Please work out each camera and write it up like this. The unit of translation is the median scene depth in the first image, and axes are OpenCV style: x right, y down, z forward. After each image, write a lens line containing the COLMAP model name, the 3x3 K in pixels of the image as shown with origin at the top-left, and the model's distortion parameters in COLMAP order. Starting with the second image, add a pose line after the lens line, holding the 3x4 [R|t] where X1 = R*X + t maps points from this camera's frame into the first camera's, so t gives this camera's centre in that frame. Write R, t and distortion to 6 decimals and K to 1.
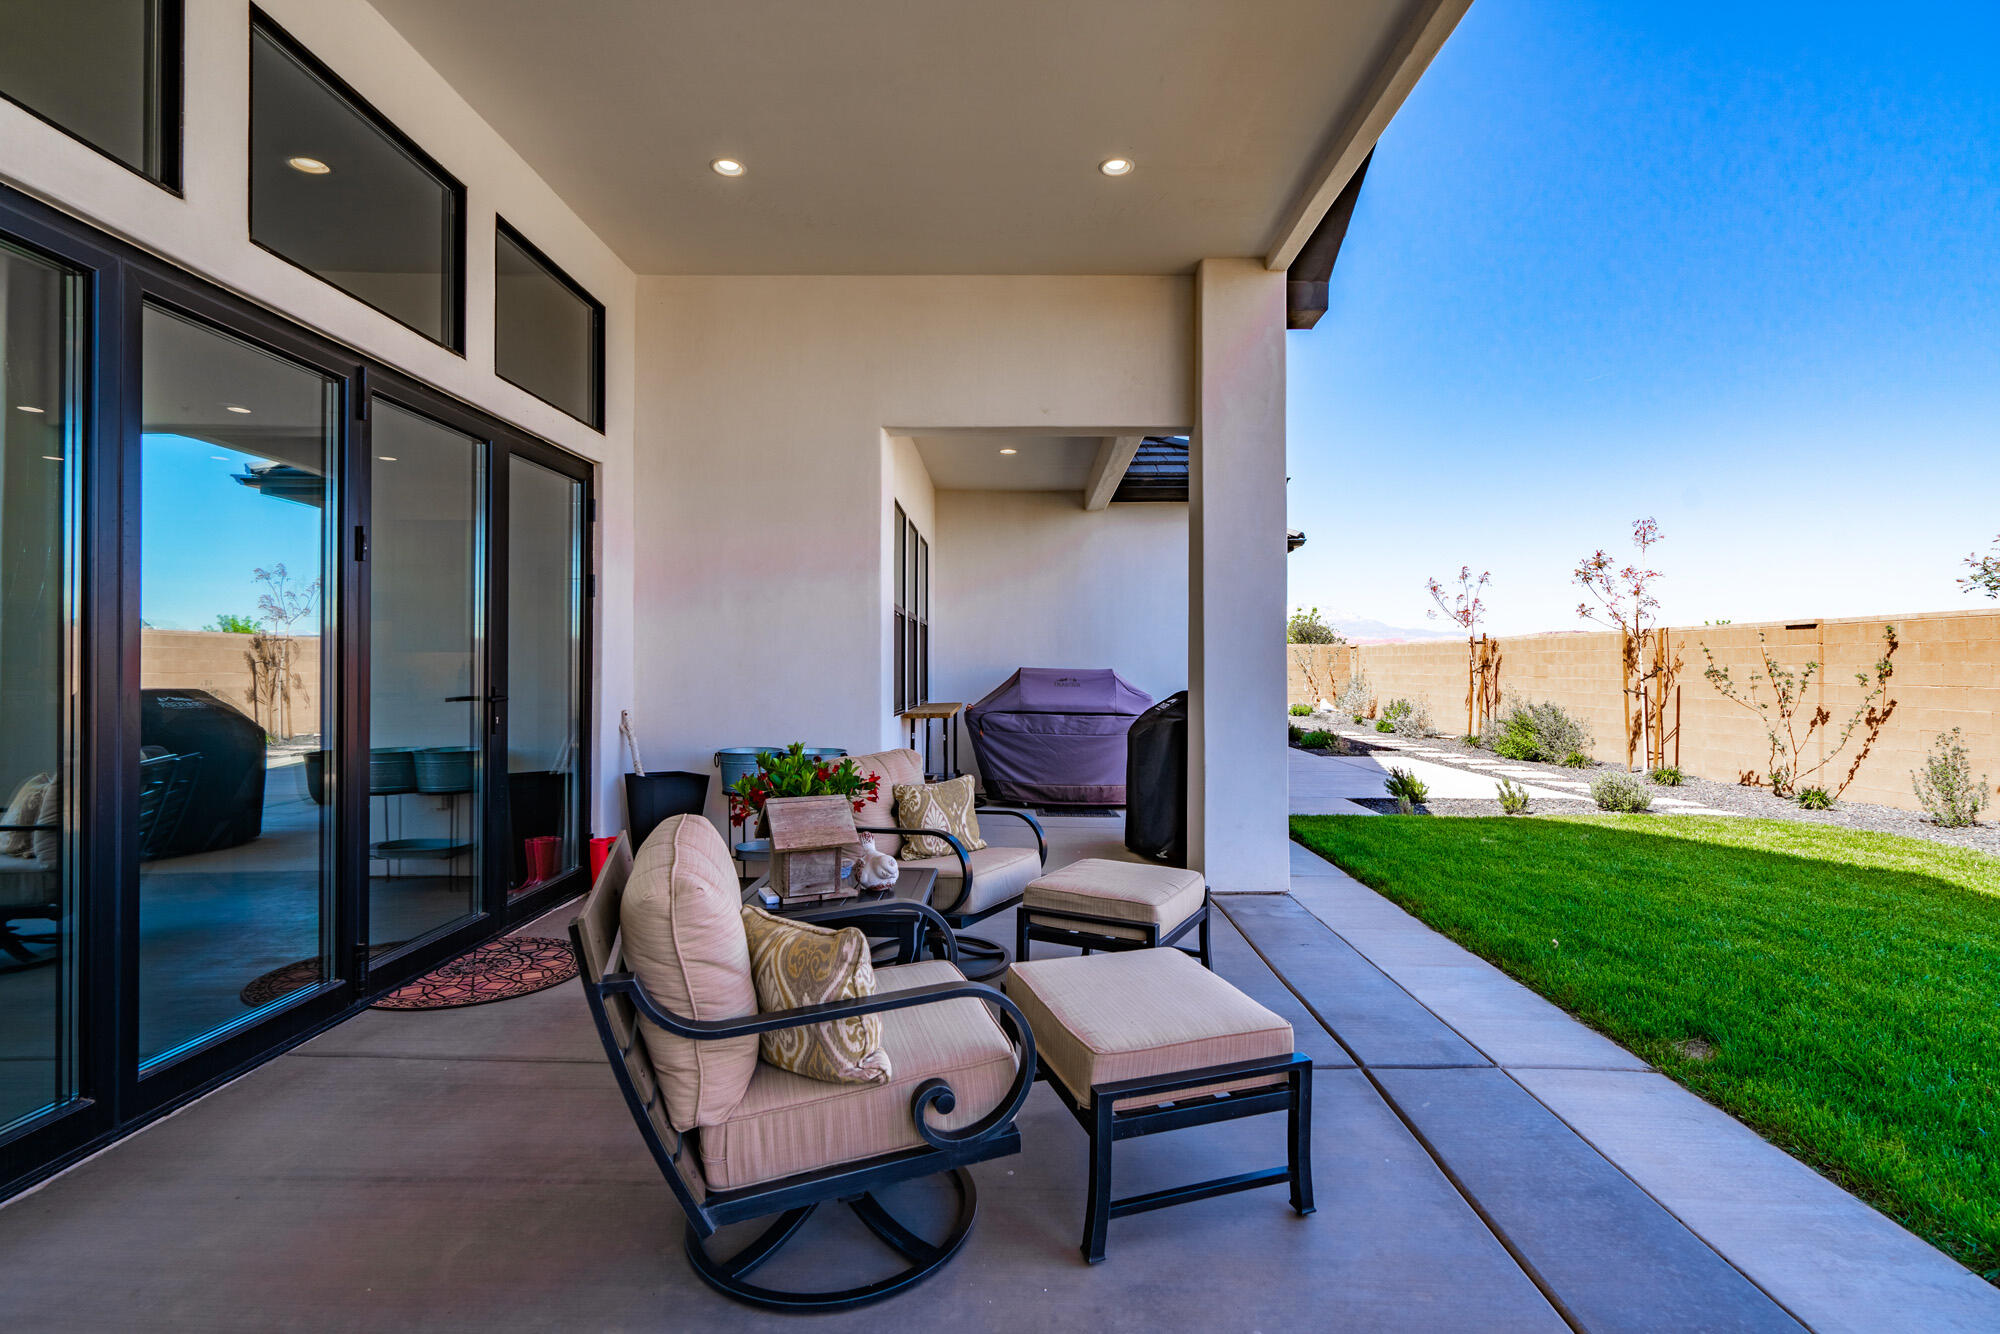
lens RADIAL K [[909.9, 0, 1001.0], [0, 909.9, 657.0], [0, 0, 1]] dist [-0.000300, -0.000243]
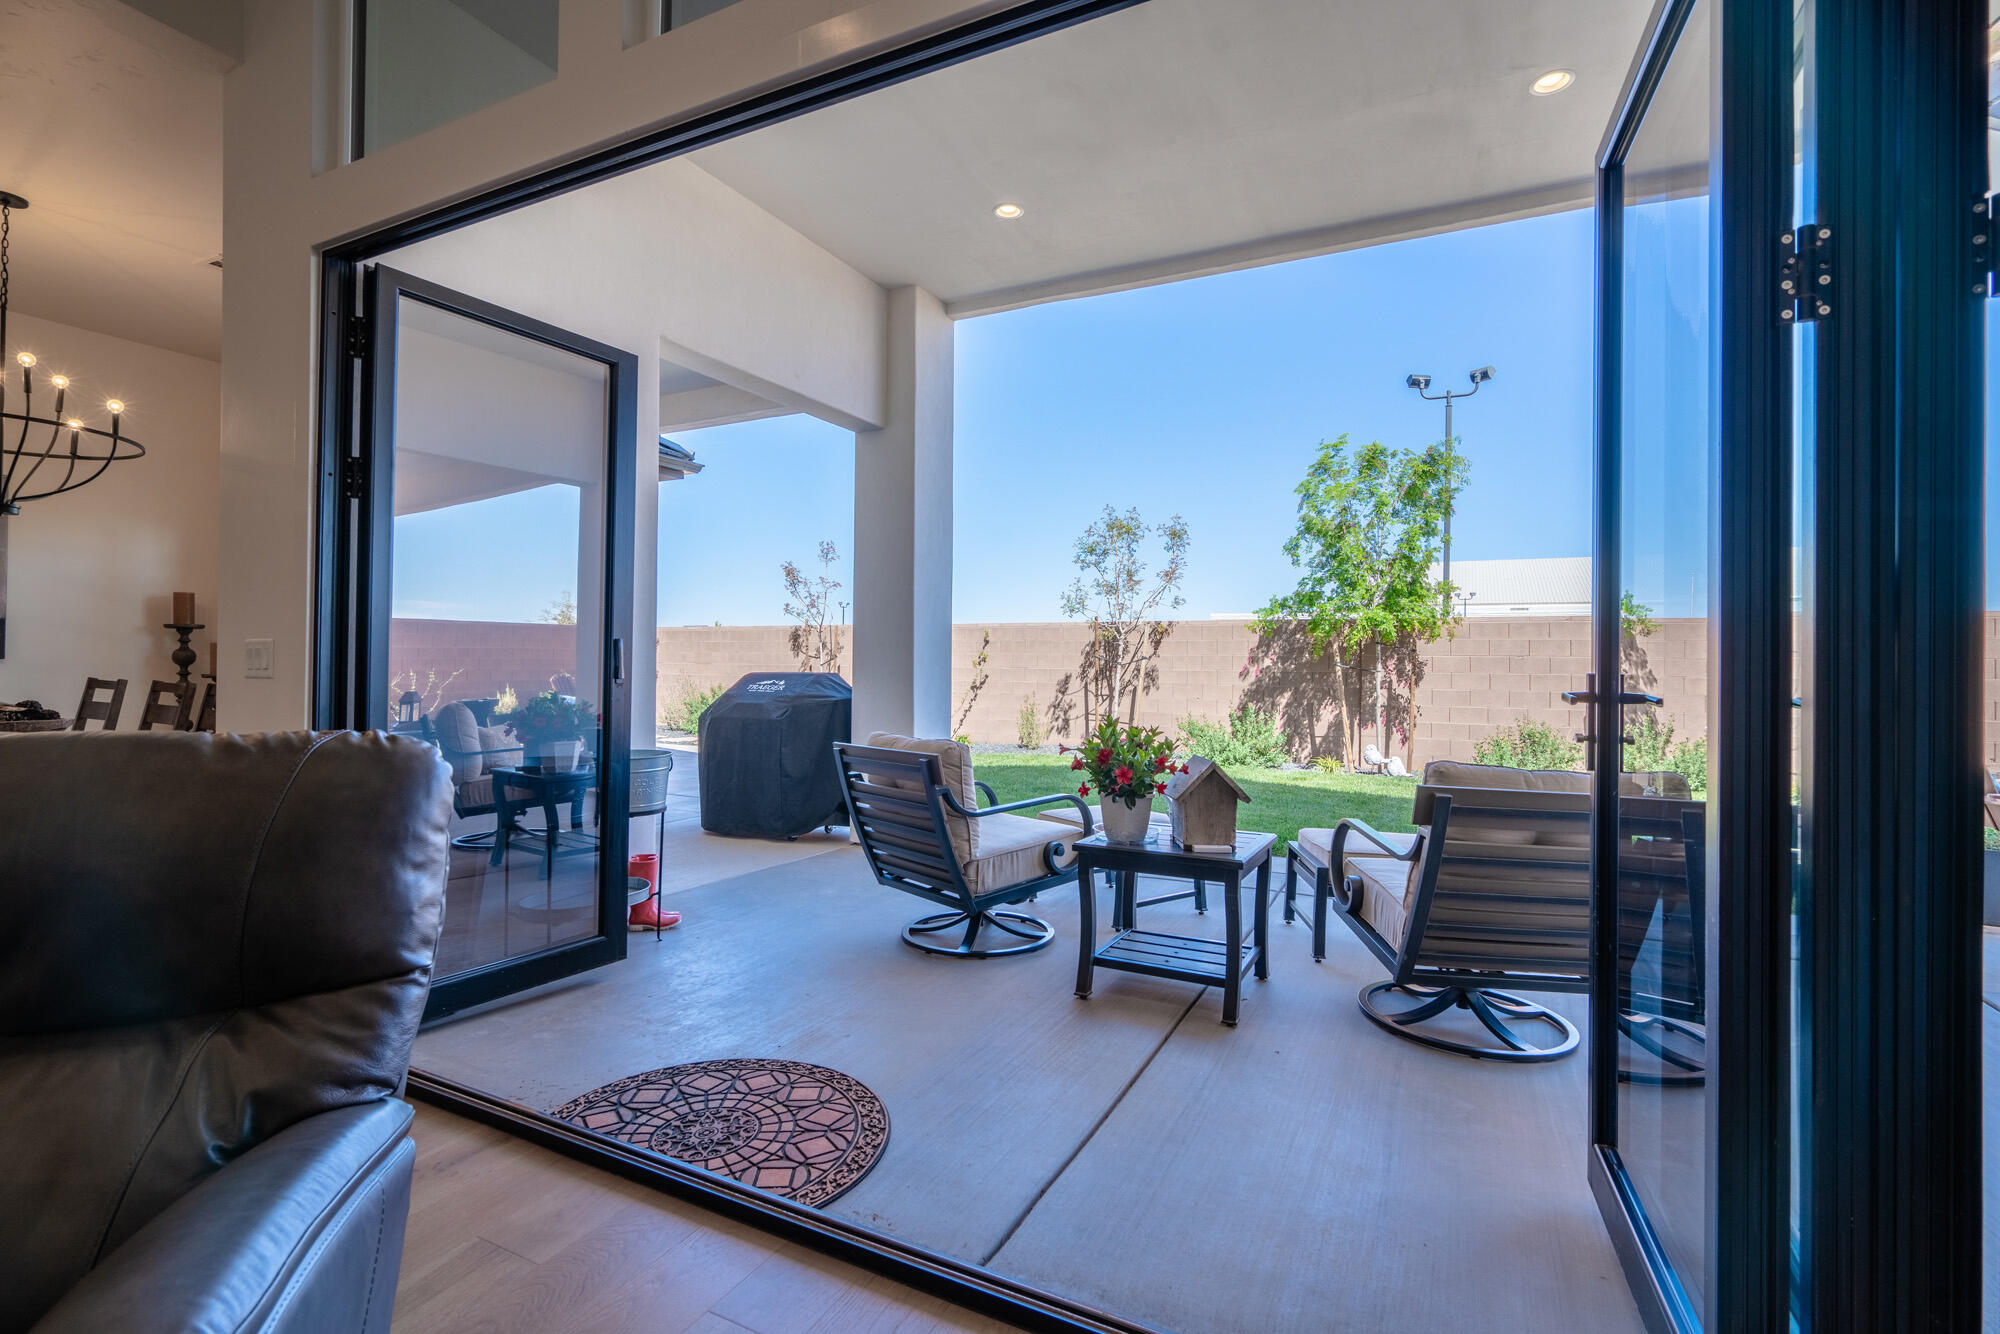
lens RADIAL K [[909.9, 0, 1001.0], [0, 909.9, 657.0], [0, 0, 1]] dist [-0.000300, -0.000243]
pose [[0.442413, 0.006768, 0.896786, -1.095886], [-0.017812, 0.999841, 0.001241, 0.025785], [-0.896635, -0.016523, 0.442463, 0.601163]]
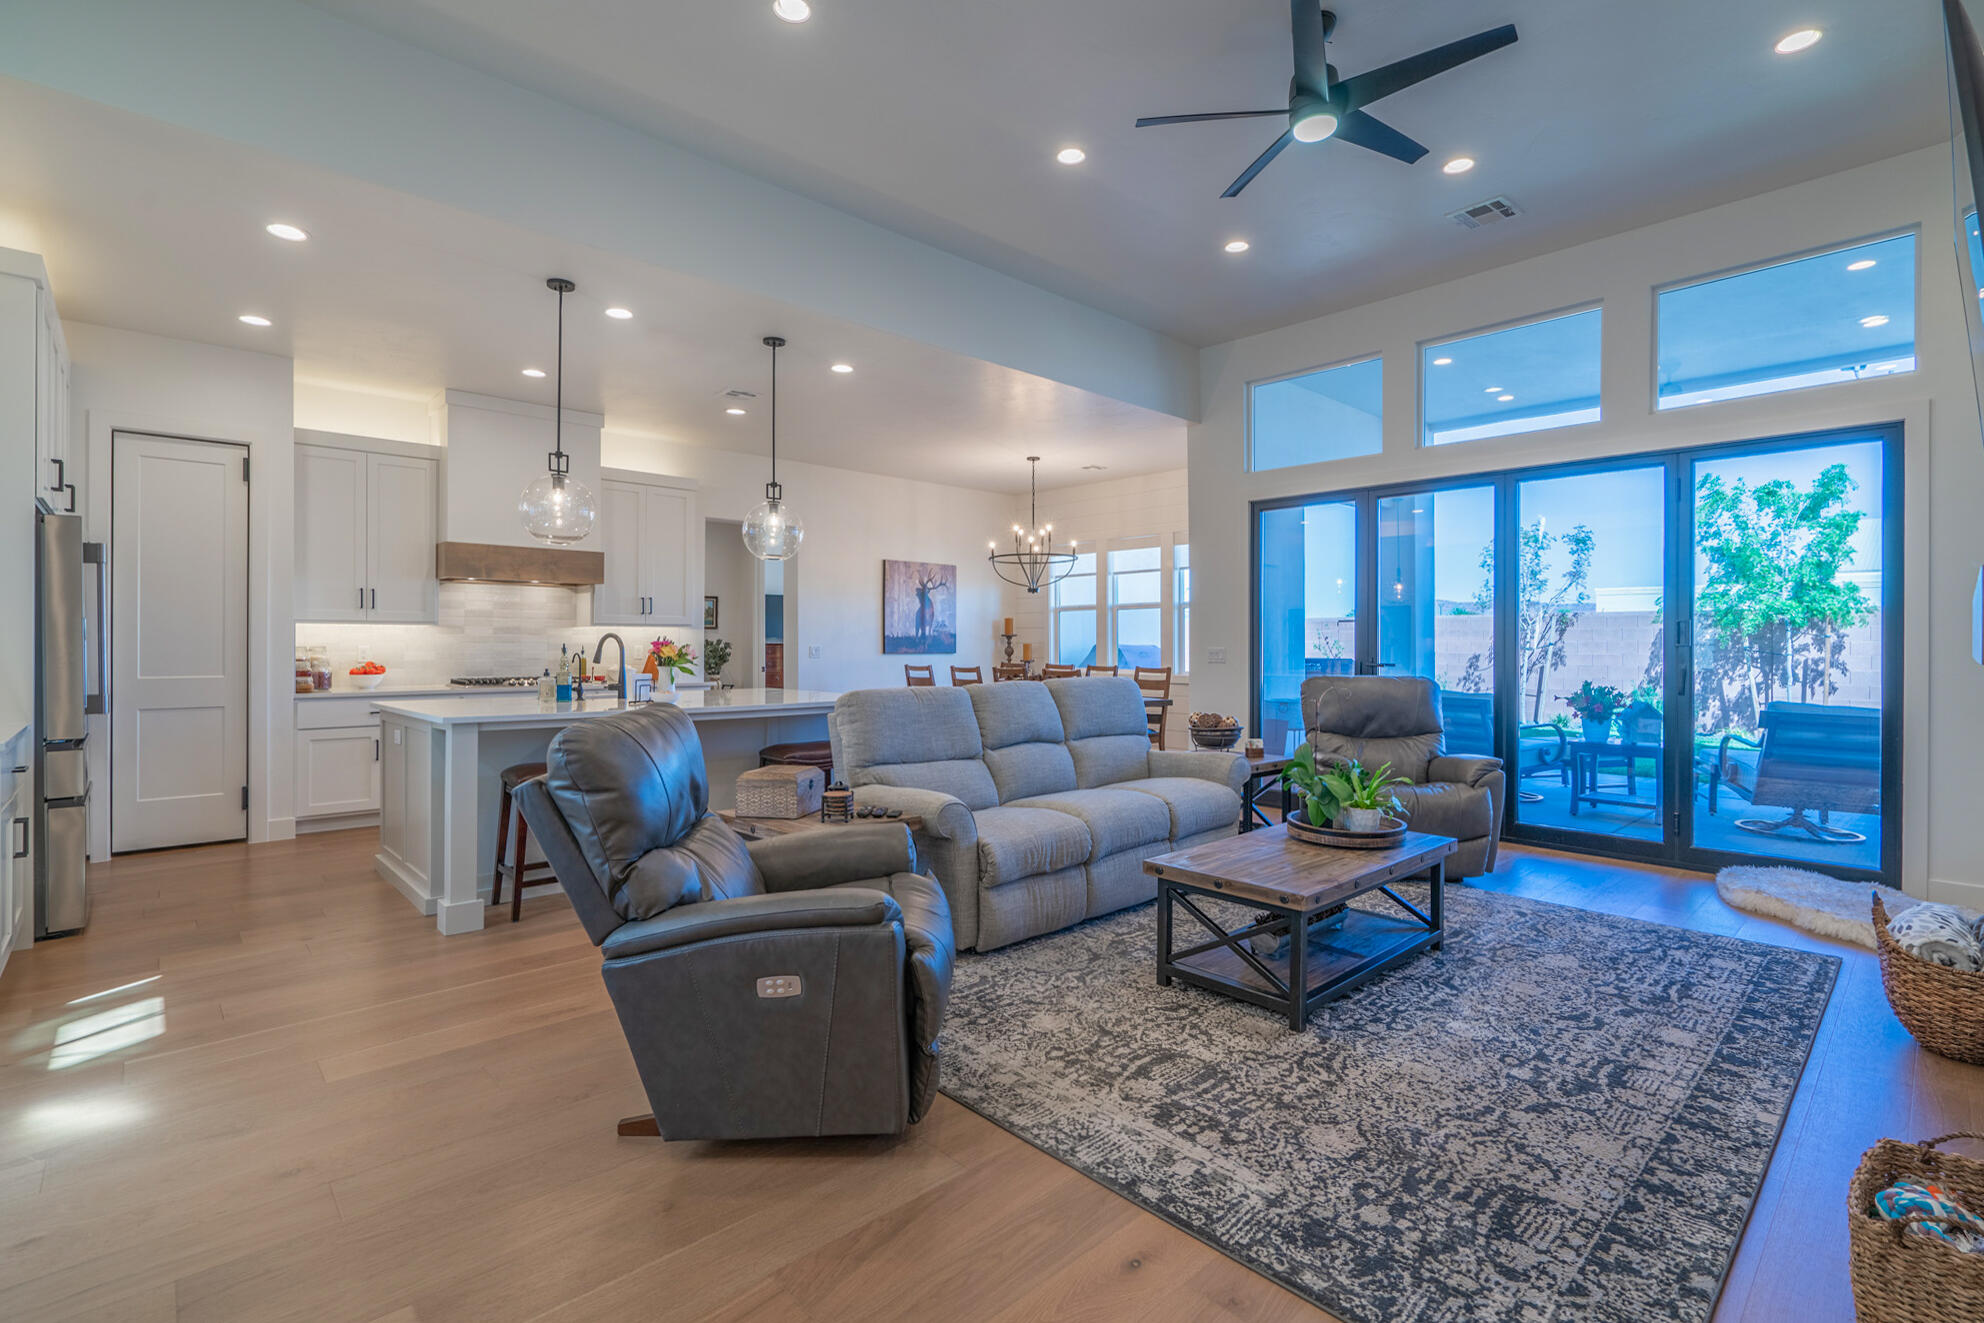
lens RADIAL K [[902.6, 0, 993.0], [0, 902.6, 651.6], [0, 0, 1]] dist [-0.000300, -0.000243]
pose [[0.725700, -0.011370, 0.687917, -2.429471], [-0.005567, 0.999734, 0.022397, -0.012560], [-0.687989, -0.020084, 0.725444, 0.395143]]
